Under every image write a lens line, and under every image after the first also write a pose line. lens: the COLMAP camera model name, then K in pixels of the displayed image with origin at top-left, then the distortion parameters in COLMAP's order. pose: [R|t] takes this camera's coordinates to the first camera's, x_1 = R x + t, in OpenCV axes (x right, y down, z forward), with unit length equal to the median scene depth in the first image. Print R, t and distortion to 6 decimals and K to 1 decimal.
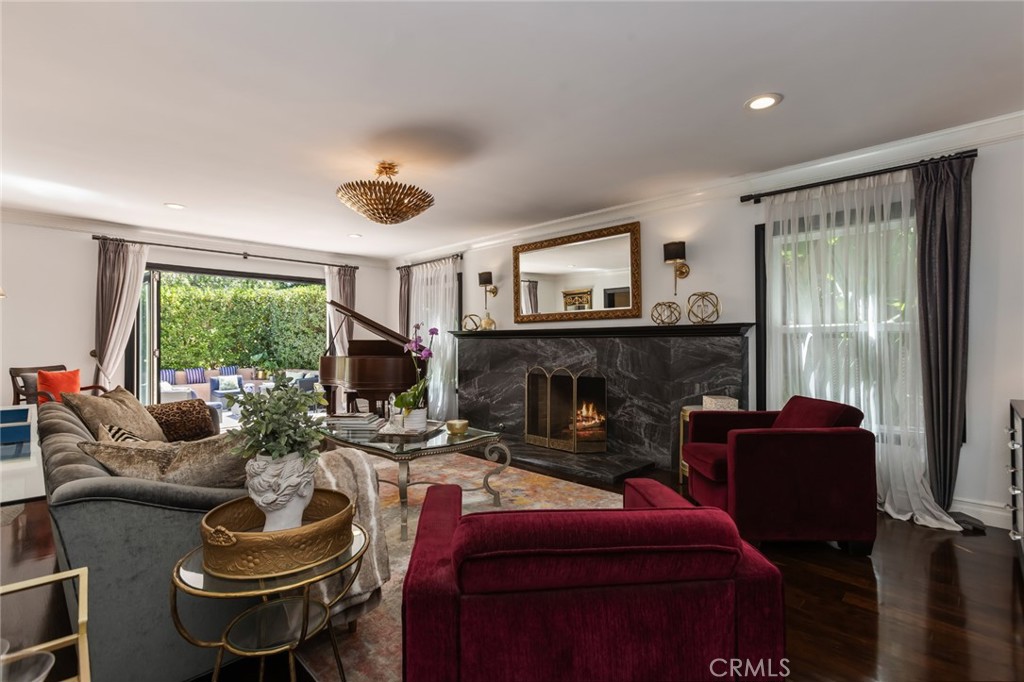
lens RADIAL K [[484.7, 0, 512.0], [0, 484.7, 341.0], [0, 0, 1]] dist [-0.004838, 0.000855]
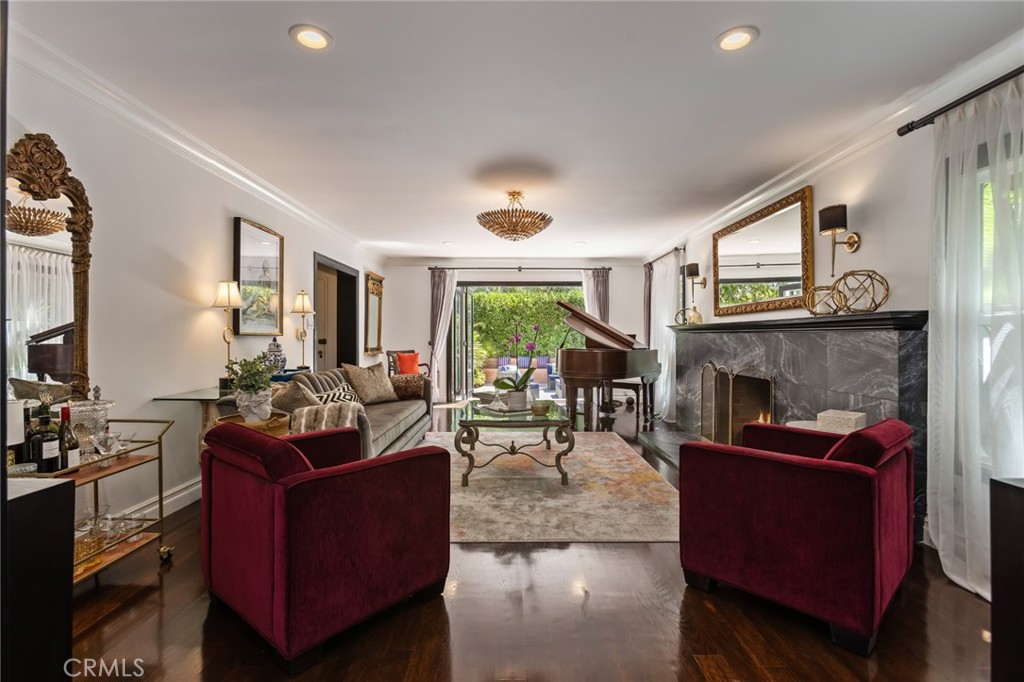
lens RADIAL K [[484.7, 0, 512.0], [0, 484.7, 341.0], [0, 0, 1]] dist [-0.004838, 0.000855]
pose [[0.705884, 0.010359, -0.708252, 0.424886], [-0.001096, 0.999908, 0.013533, -0.002359], [0.708327, -0.008776, 0.705830, 0.085340]]
